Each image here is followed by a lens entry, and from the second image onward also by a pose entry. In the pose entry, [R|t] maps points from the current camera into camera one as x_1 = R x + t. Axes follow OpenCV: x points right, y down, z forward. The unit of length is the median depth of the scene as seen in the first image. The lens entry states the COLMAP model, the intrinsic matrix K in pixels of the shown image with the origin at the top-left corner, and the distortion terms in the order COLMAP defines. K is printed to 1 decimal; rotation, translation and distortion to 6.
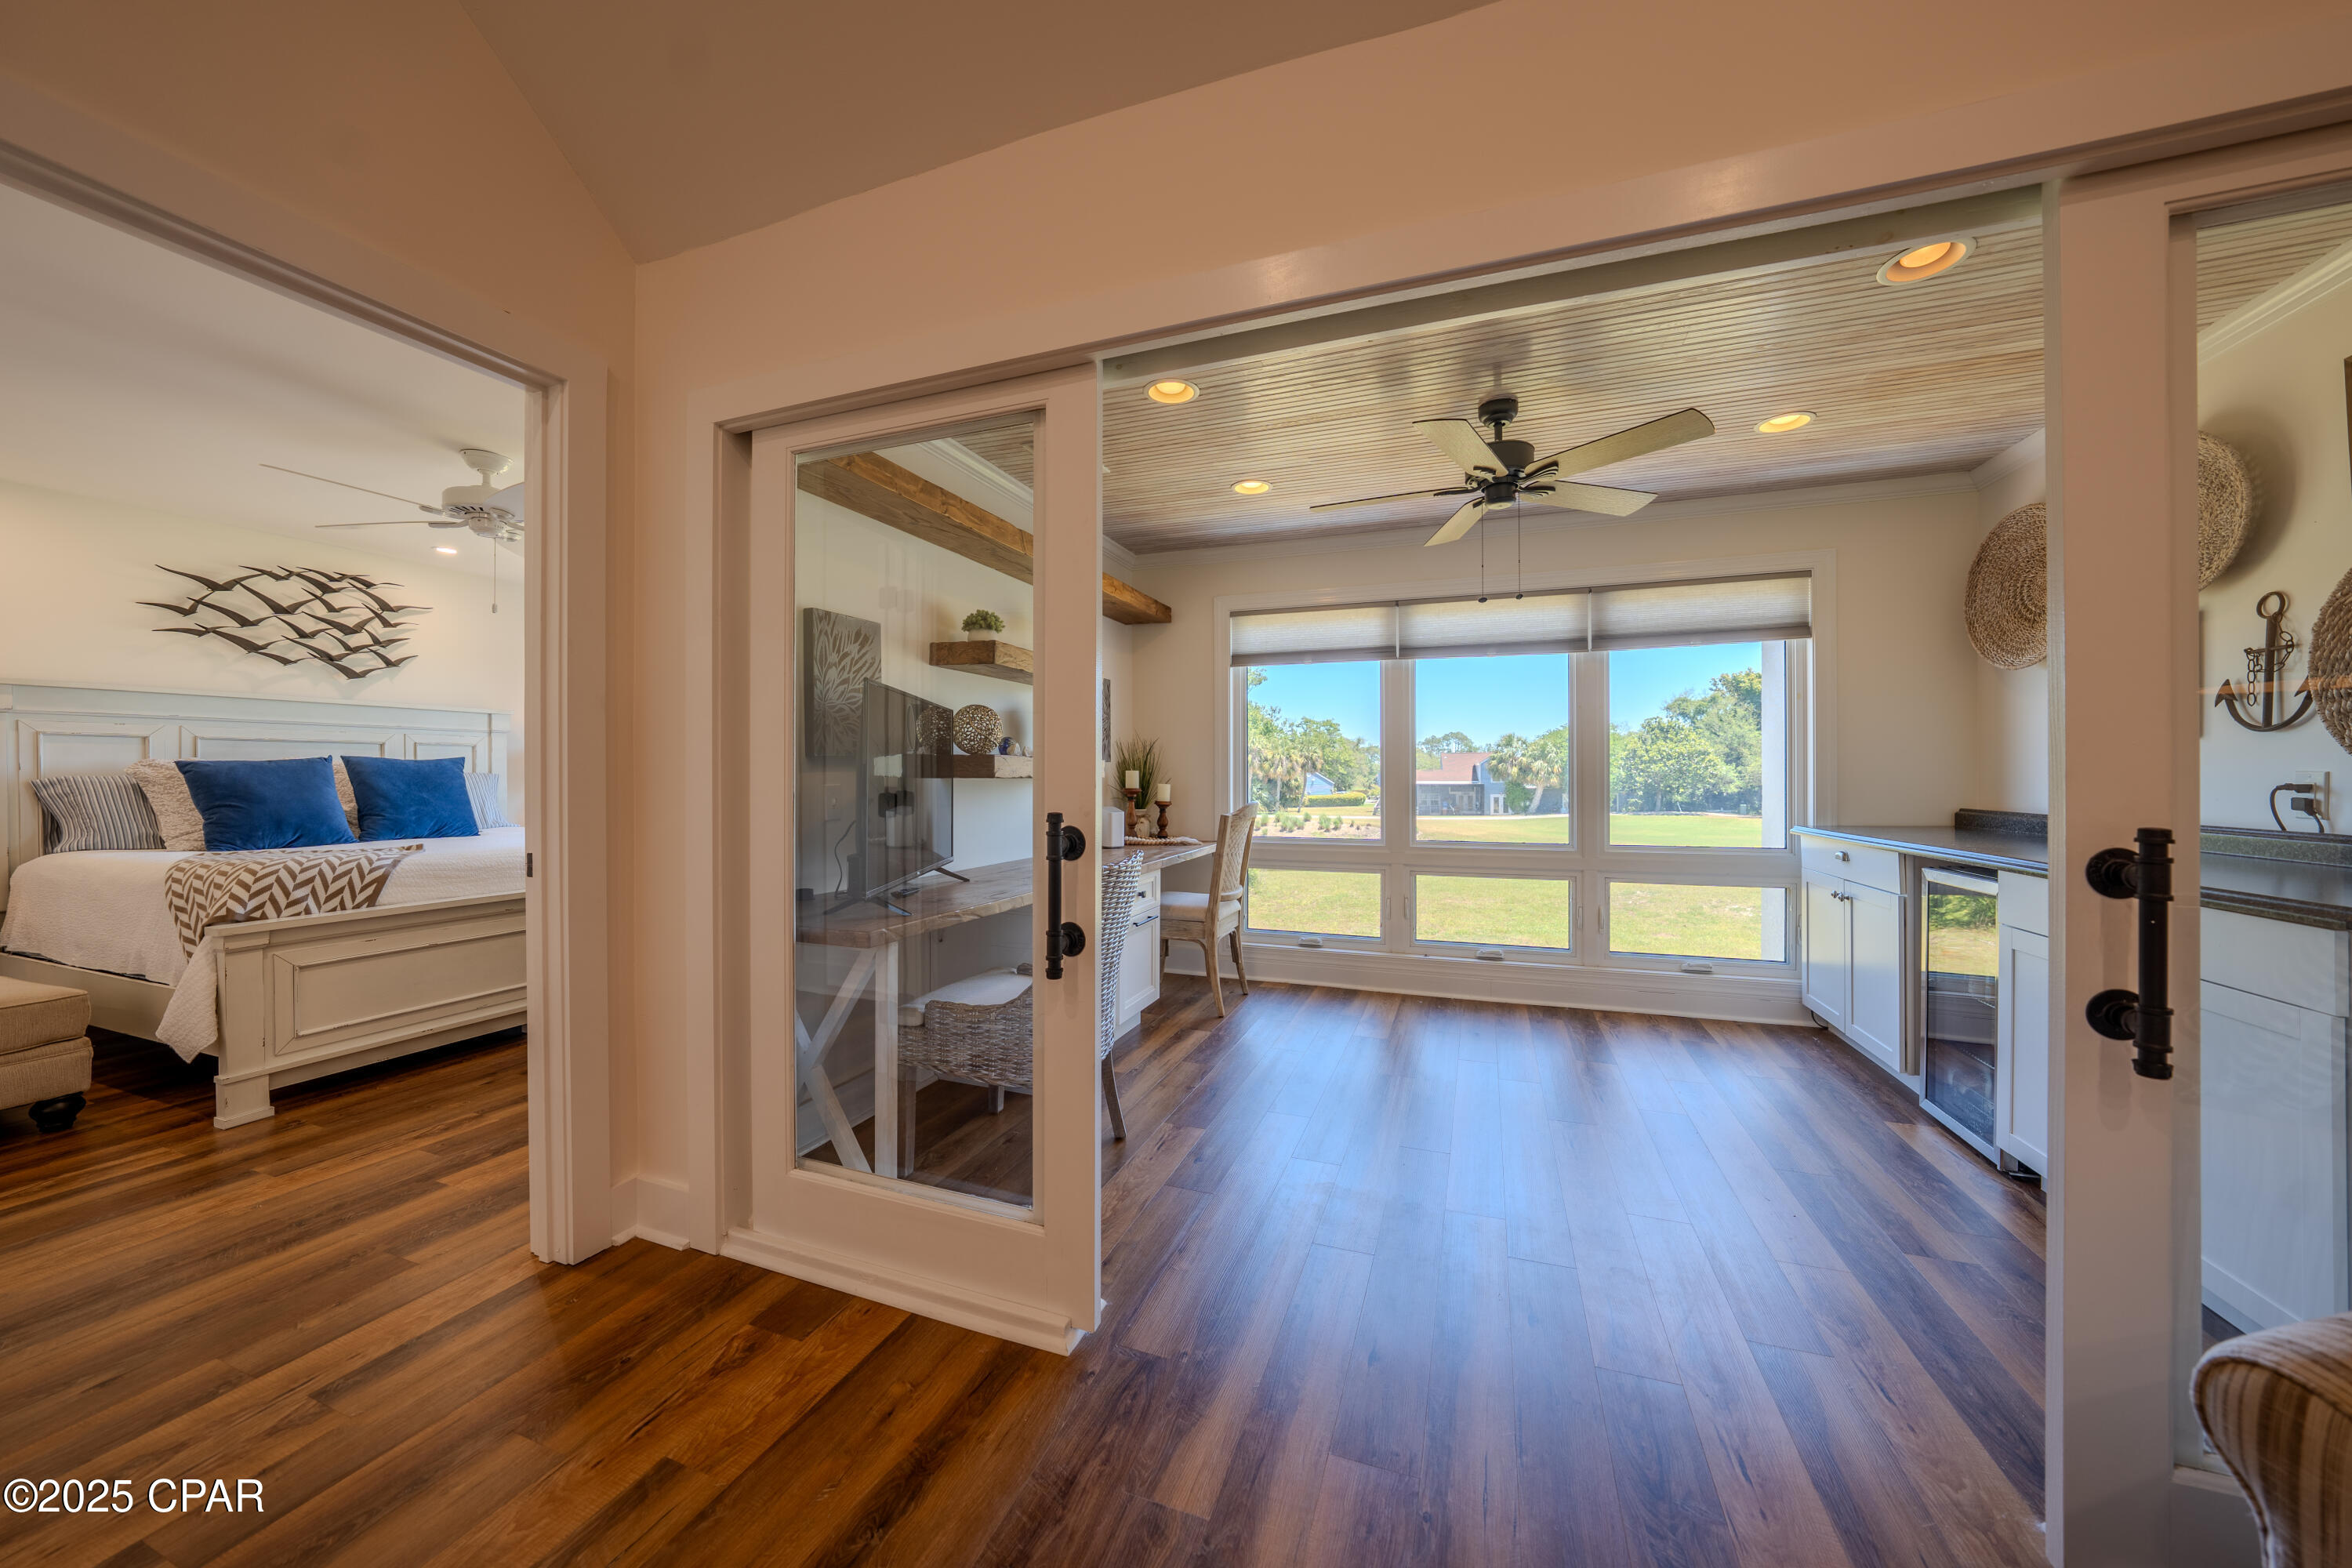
lens RADIAL K [[816.4, 0, 1176.2], [0, 816.4, 780.8], [0, 0, 1]] dist [-0.029980, 0.007202]
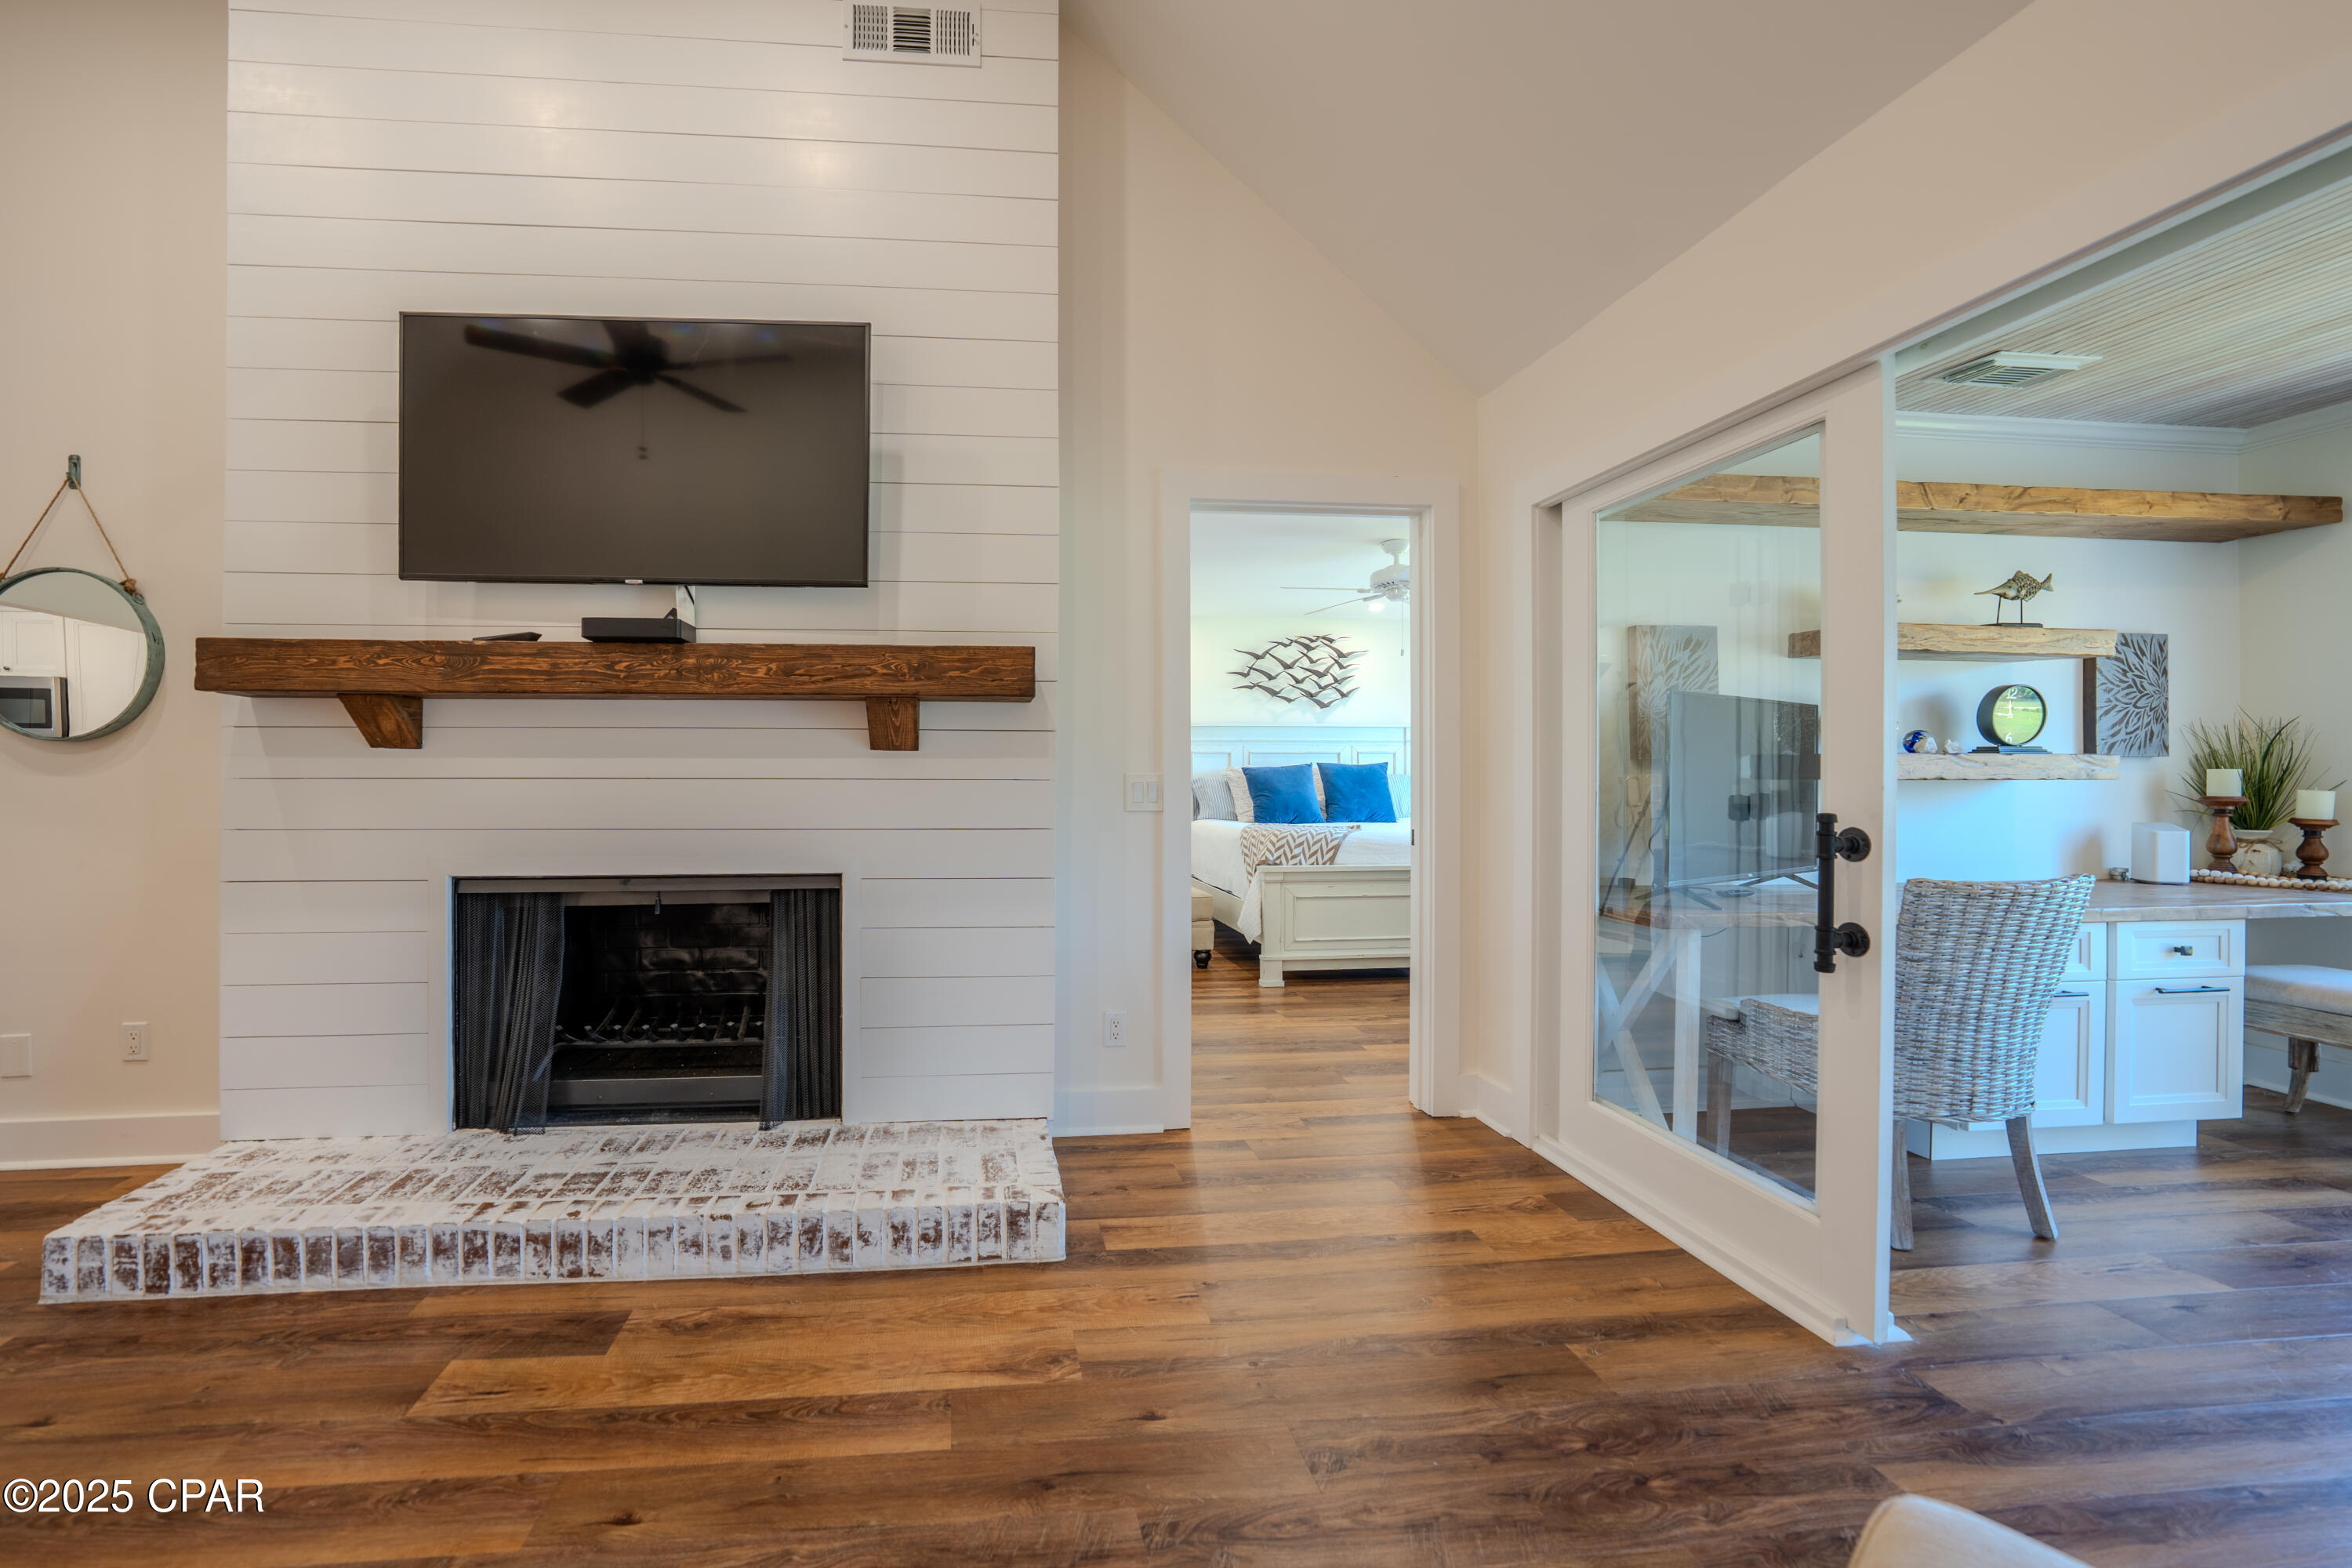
lens RADIAL K [[867.1, 0, 1034.6], [0, 867.1, 776.3], [0, 0, 1]] dist [-0.022917, 0.003823]
pose [[0.432699, 0.000082, -0.901539, 0.154165], [-0.005095, 0.999984, -0.002355, -0.000450], [0.901524, 0.005612, 0.432692, -0.149662]]
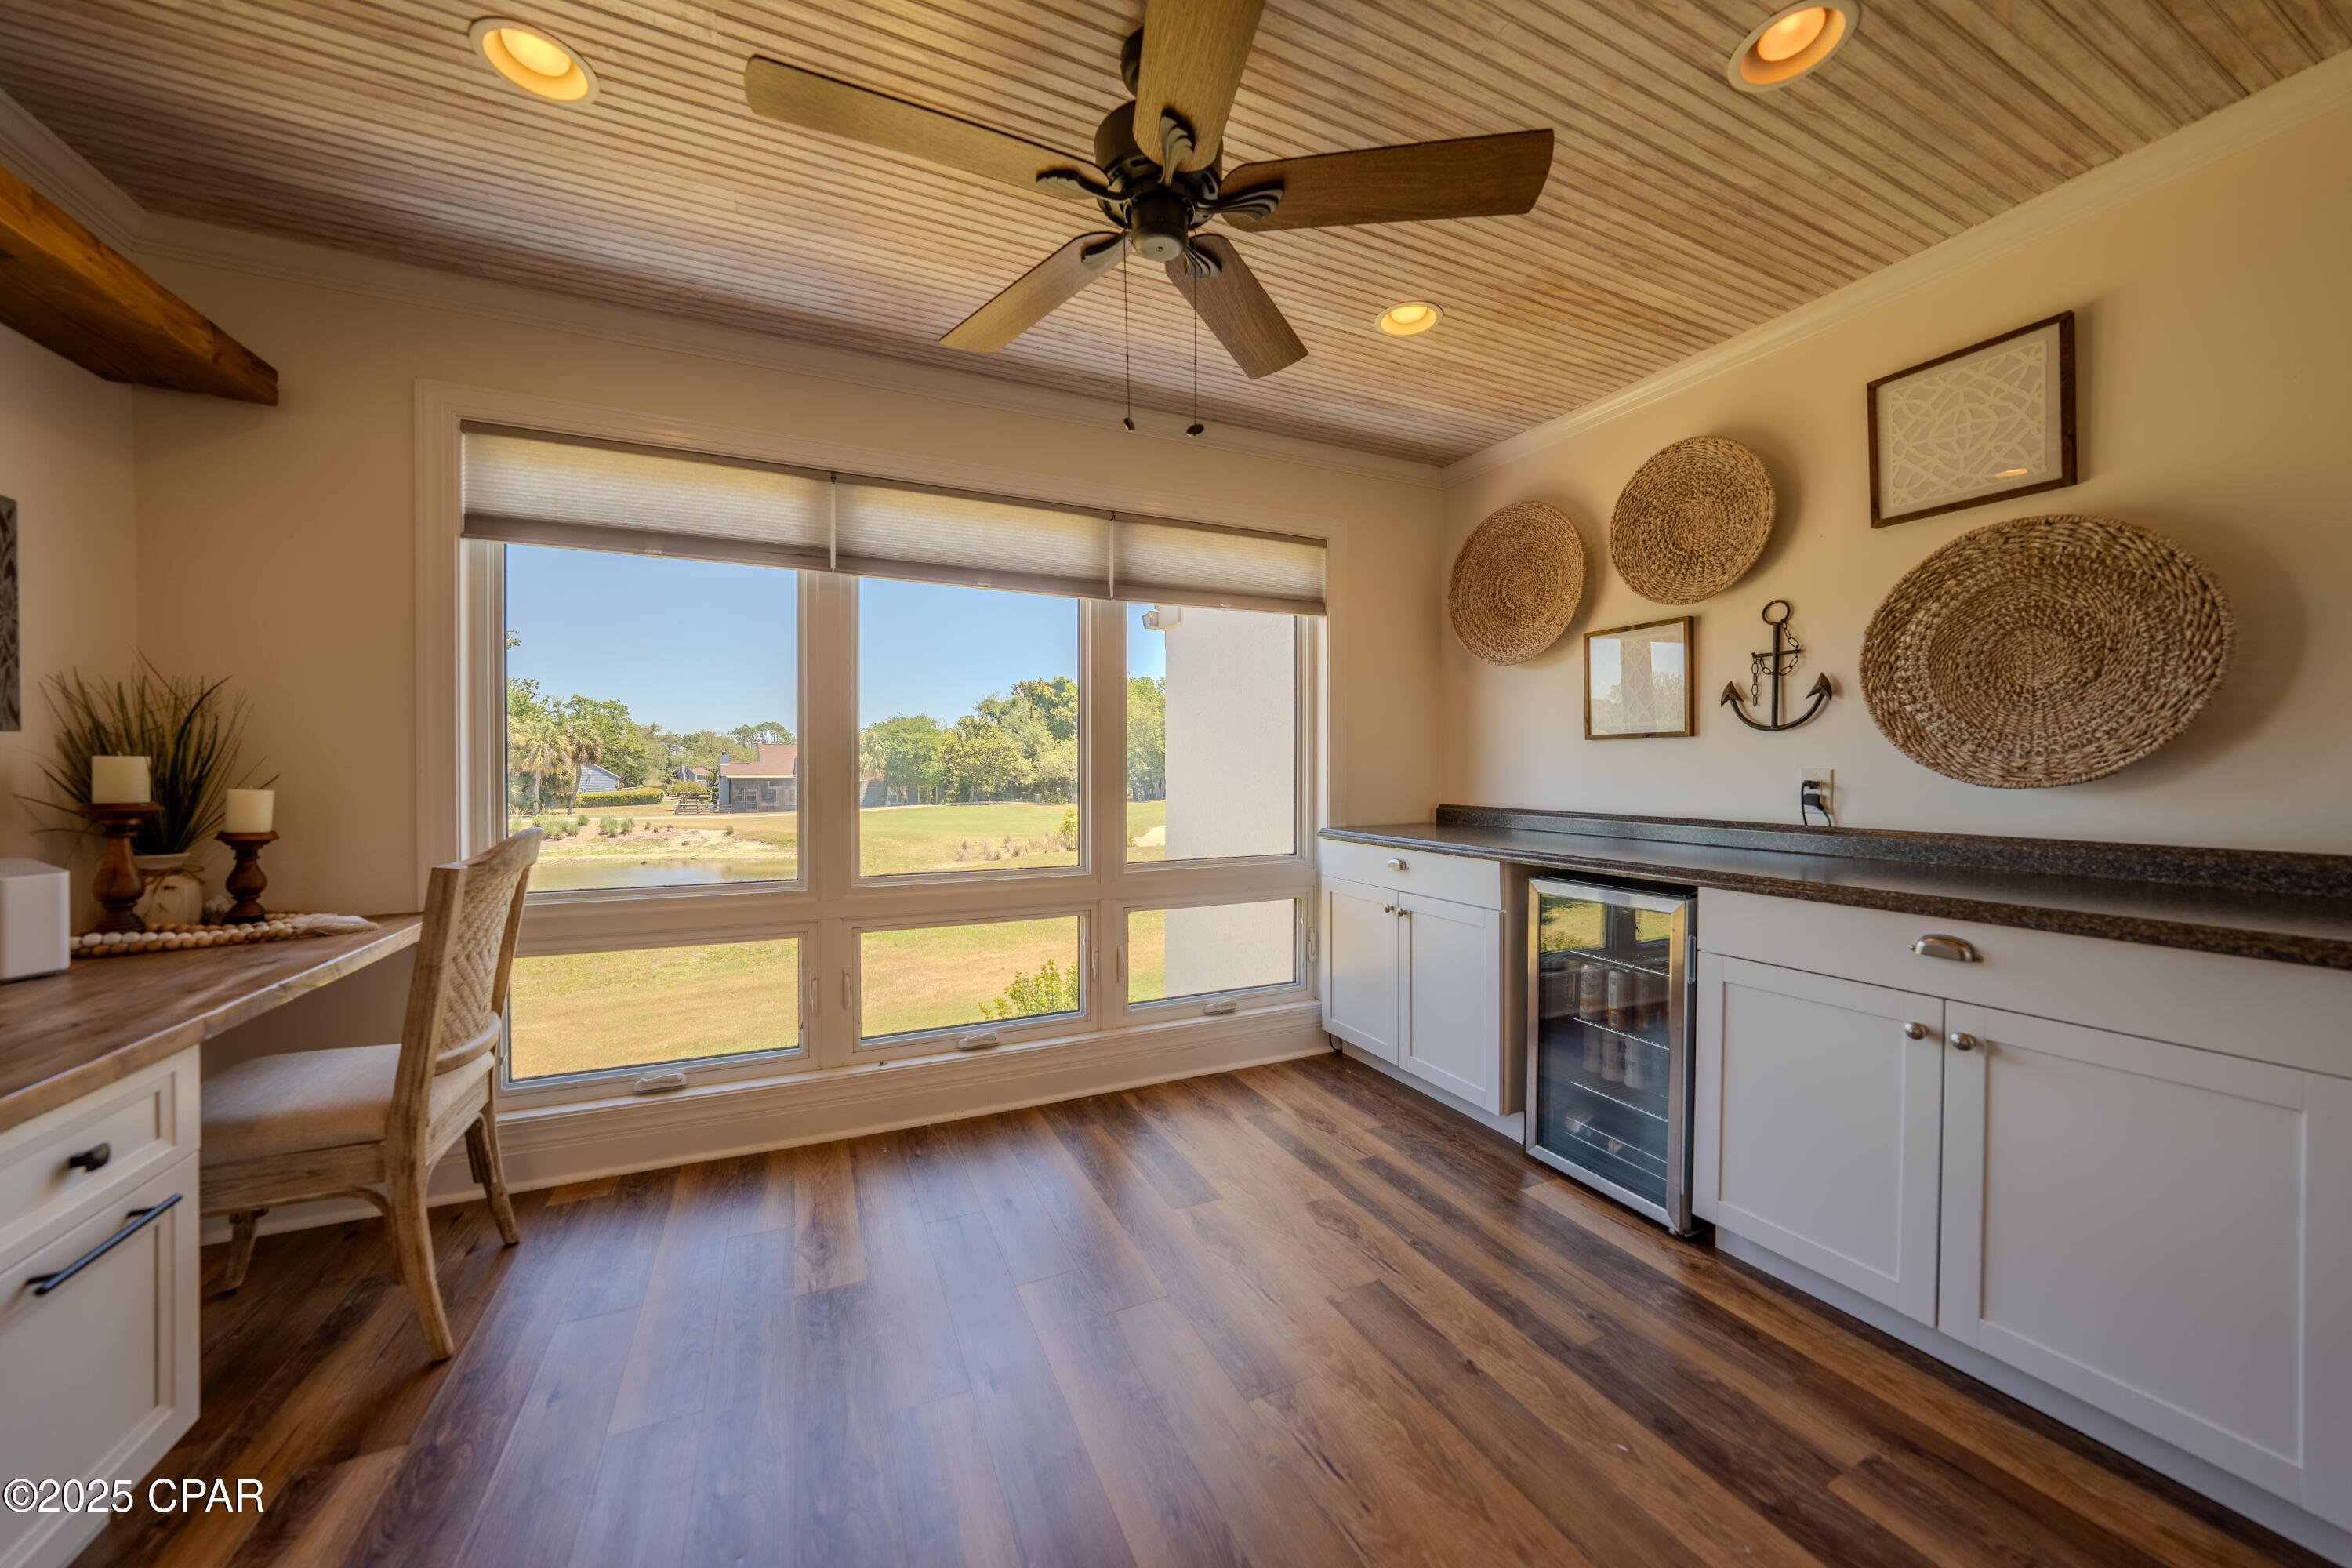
lens RADIAL K [[818.1, 0, 1185.2], [0, 818.1, 778.3], [0, 0, 1]] dist [-0.028182, 0.006356]
pose [[0.694474, -0.006012, 0.719493, 0.027062], [0.002049, 0.999978, 0.006377, -0.003962], [-0.719515, -0.002955, 0.694470, 0.433929]]
